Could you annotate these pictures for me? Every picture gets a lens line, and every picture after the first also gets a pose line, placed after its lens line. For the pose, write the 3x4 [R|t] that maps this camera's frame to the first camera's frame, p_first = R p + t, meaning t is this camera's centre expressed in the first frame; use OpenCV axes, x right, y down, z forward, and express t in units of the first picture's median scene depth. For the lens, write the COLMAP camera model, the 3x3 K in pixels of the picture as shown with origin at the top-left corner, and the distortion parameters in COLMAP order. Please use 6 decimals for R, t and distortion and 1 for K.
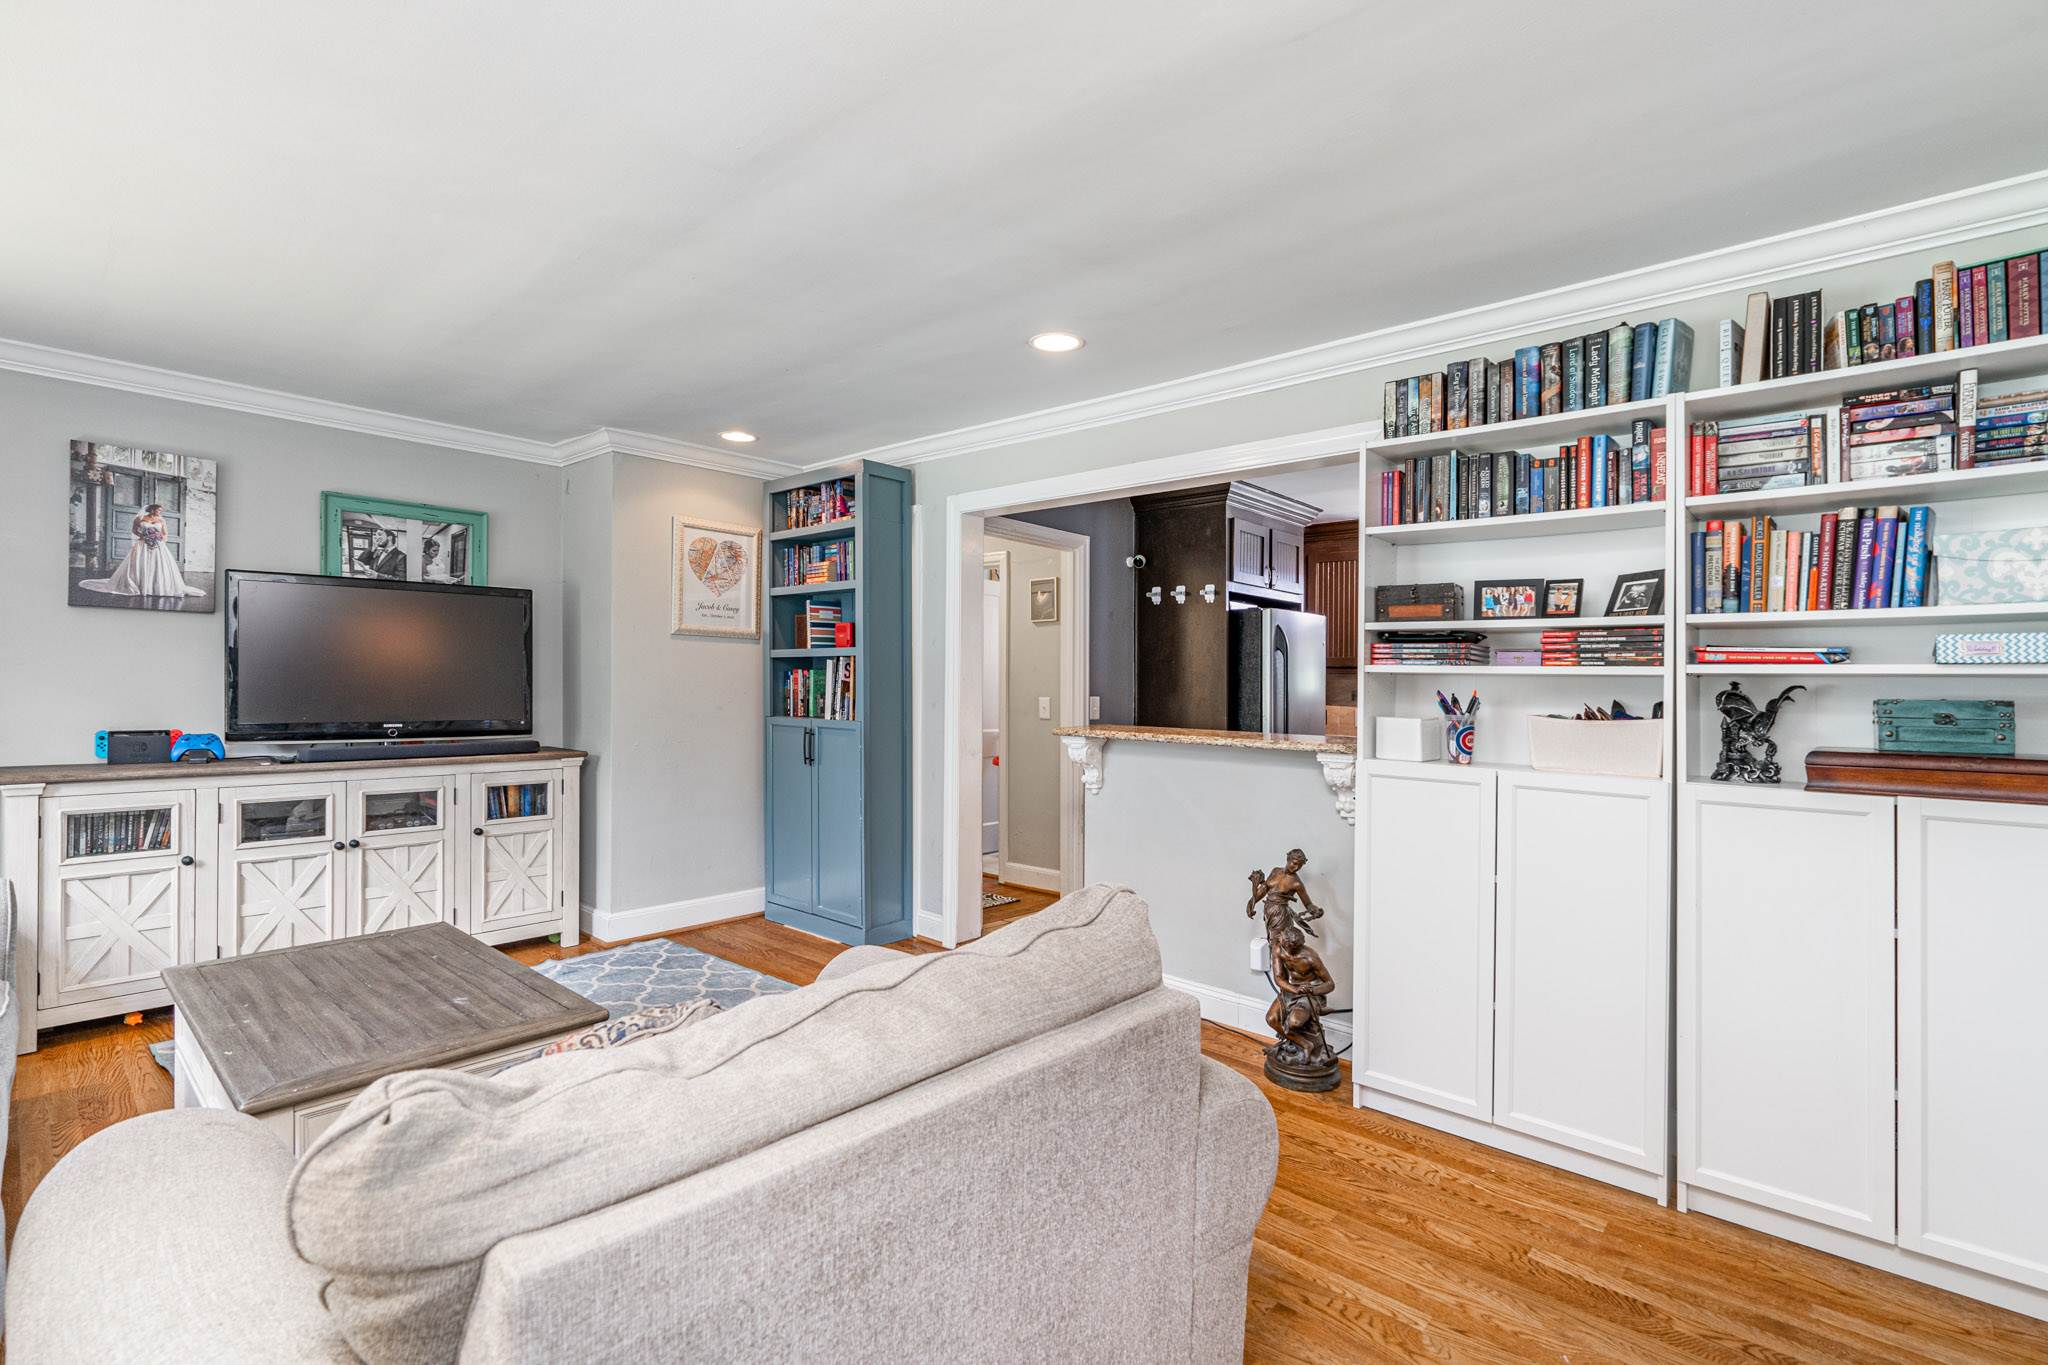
lens RADIAL K [[924.2, 0, 997.1], [0, 924.2, 688.5], [0, 0, 1]] dist [-0.014517, 0.001891]
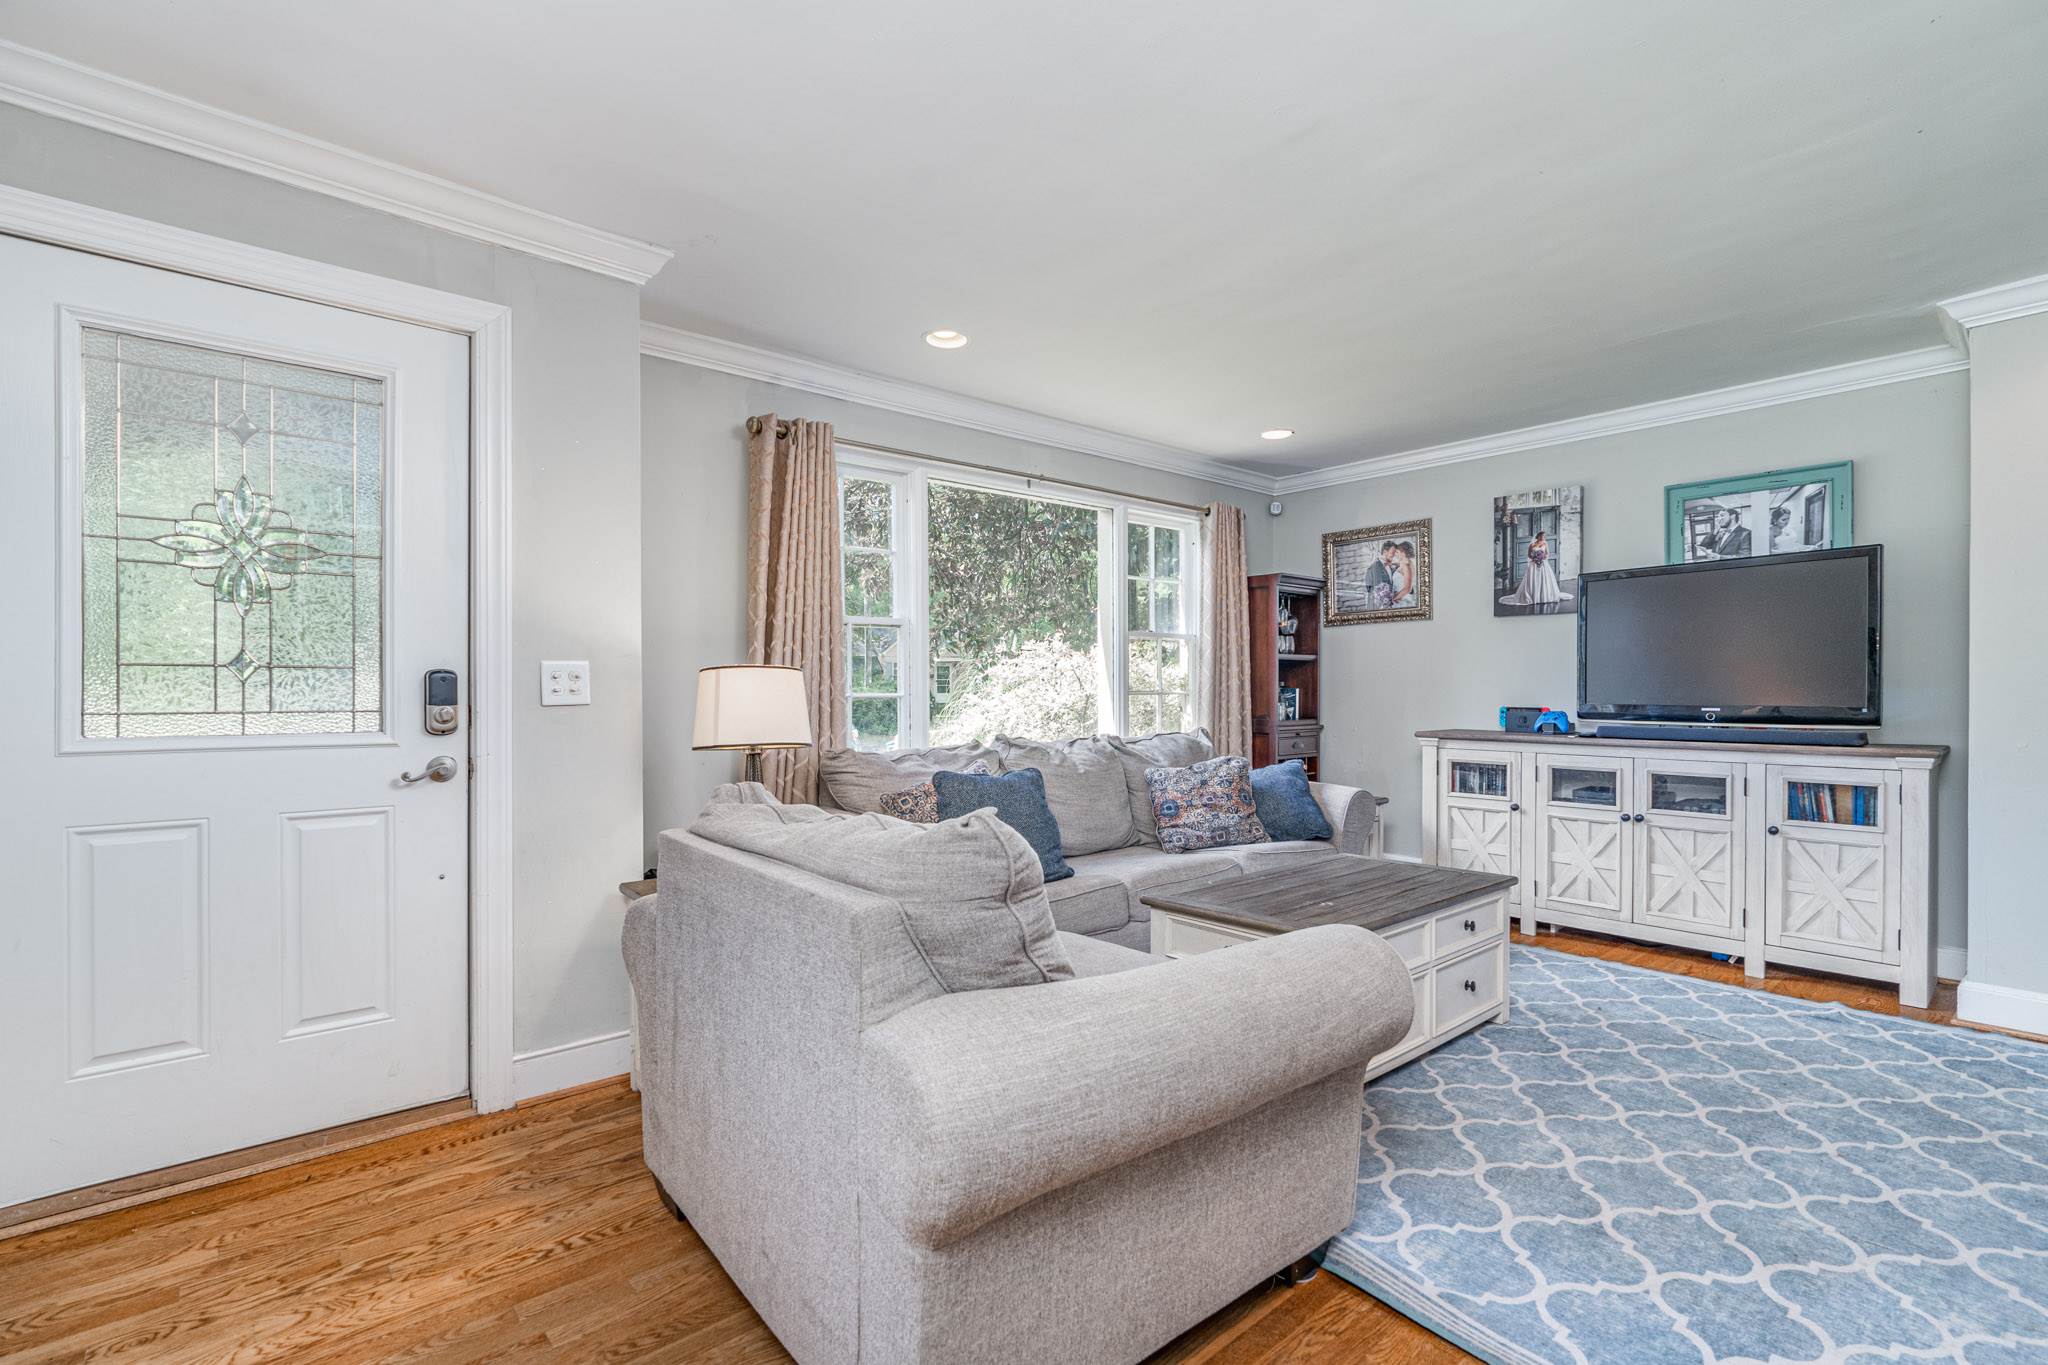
lens RADIAL K [[924.2, 0, 1056.8], [0, 924.2, 687.0], [0, 0, 1]] dist [-0.014517, 0.001891]
pose [[-0.102231, -0.014280, -0.994658, 0.423697], [-0.003745, 0.999895, -0.013970, 0.036460], [0.994754, 0.002297, -0.102274, 0.446608]]
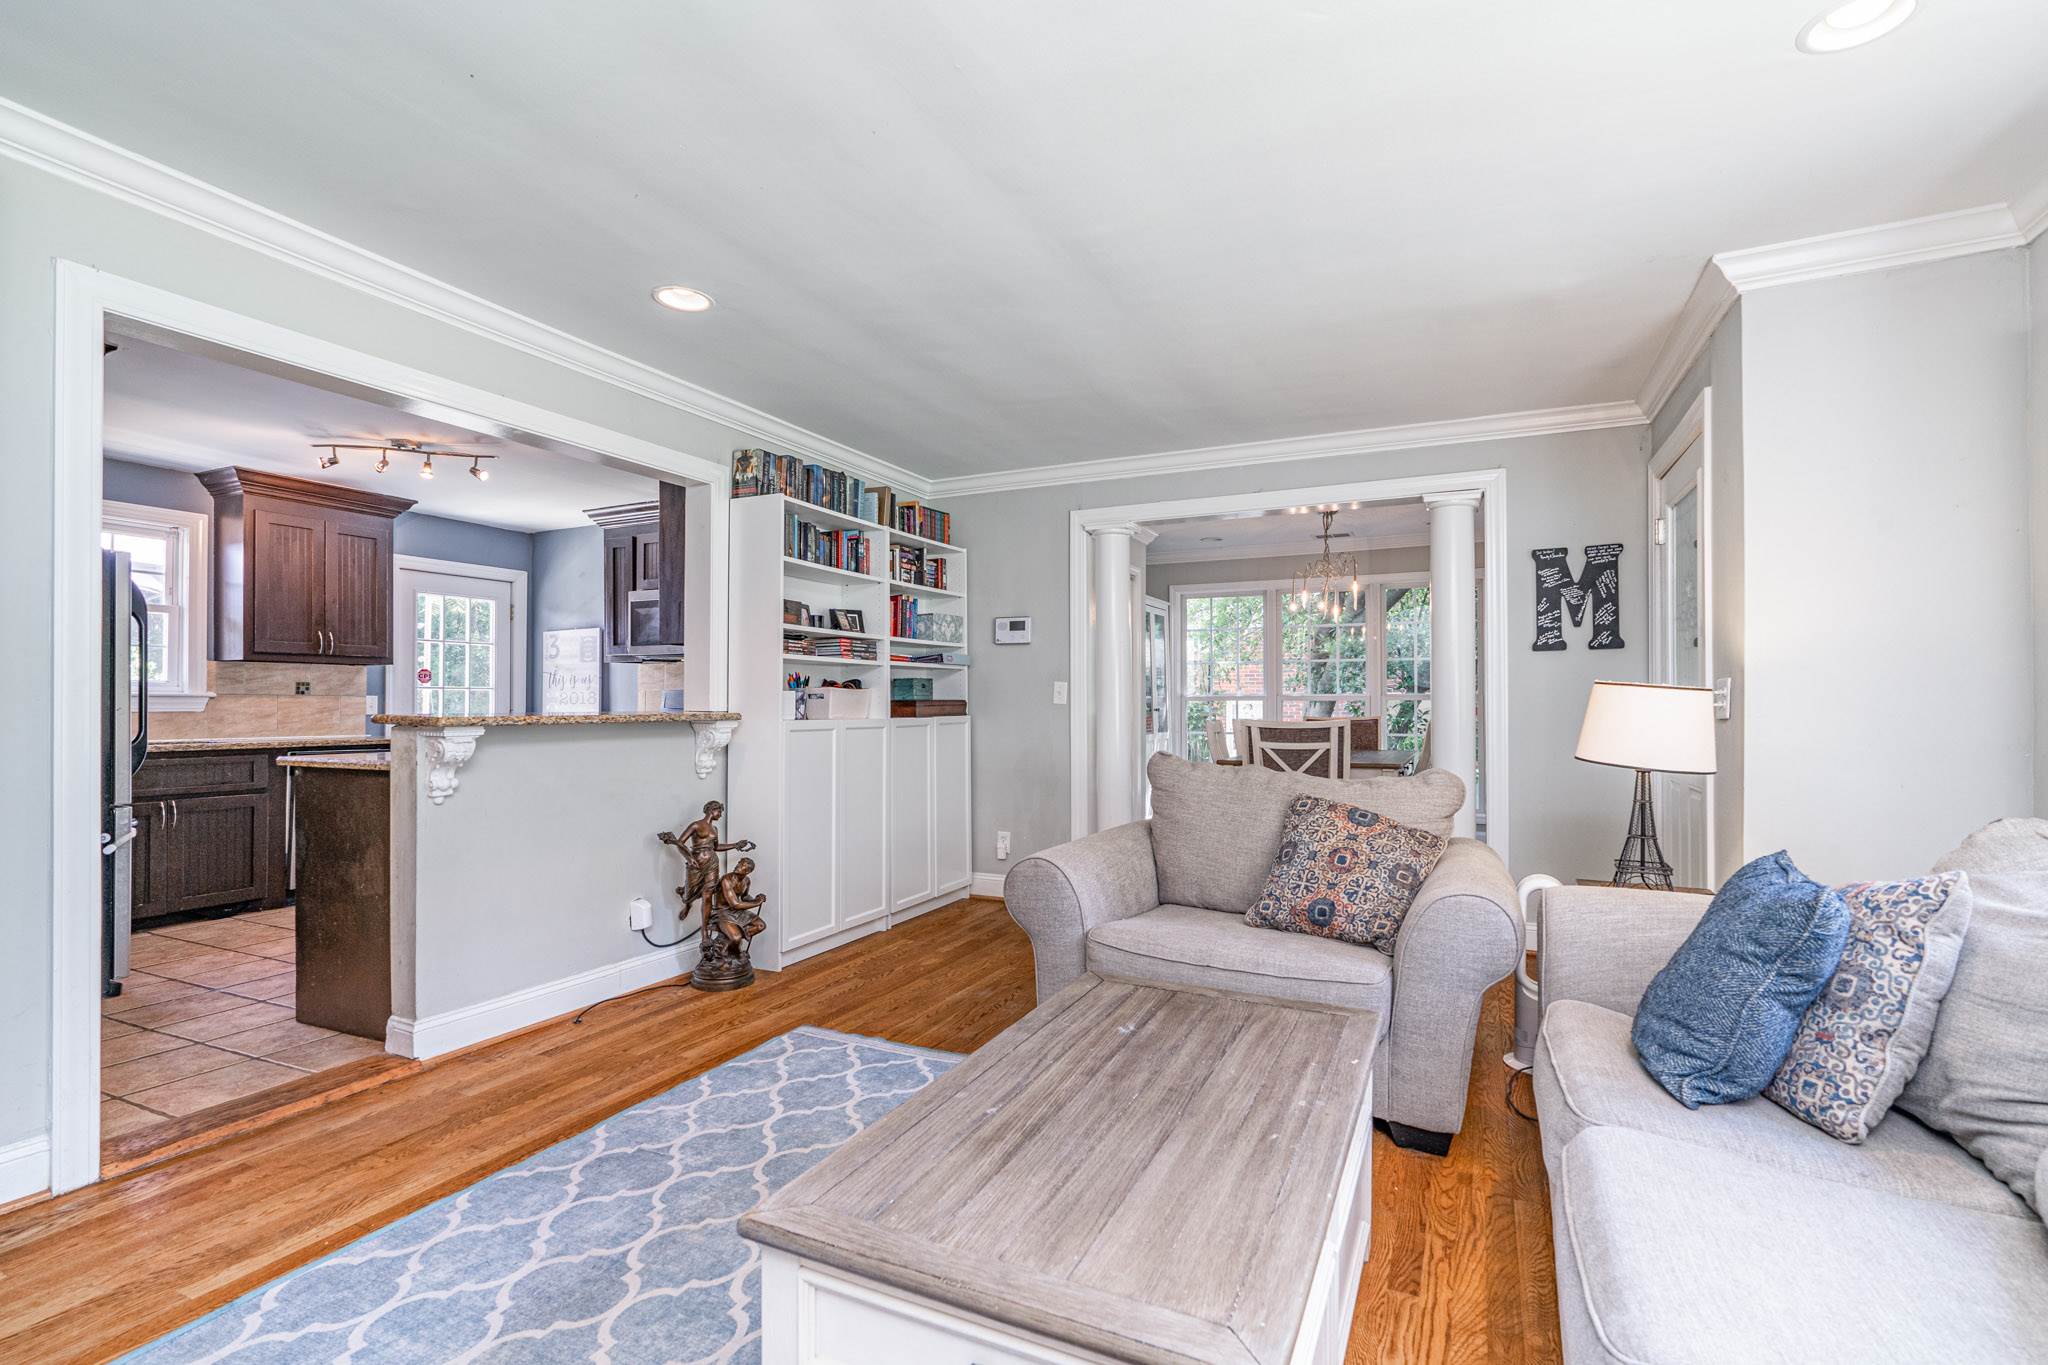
lens RADIAL K [[924.2, 0, 1064.2], [0, 924.2, 697.3], [0, 0, 1]] dist [-0.014517, 0.001891]
pose [[-0.316204, -0.013533, 0.948595, -0.800519], [-0.003012, 0.999908, 0.013262, 0.015930], [-0.948687, 0.001336, -0.316215, 0.776698]]
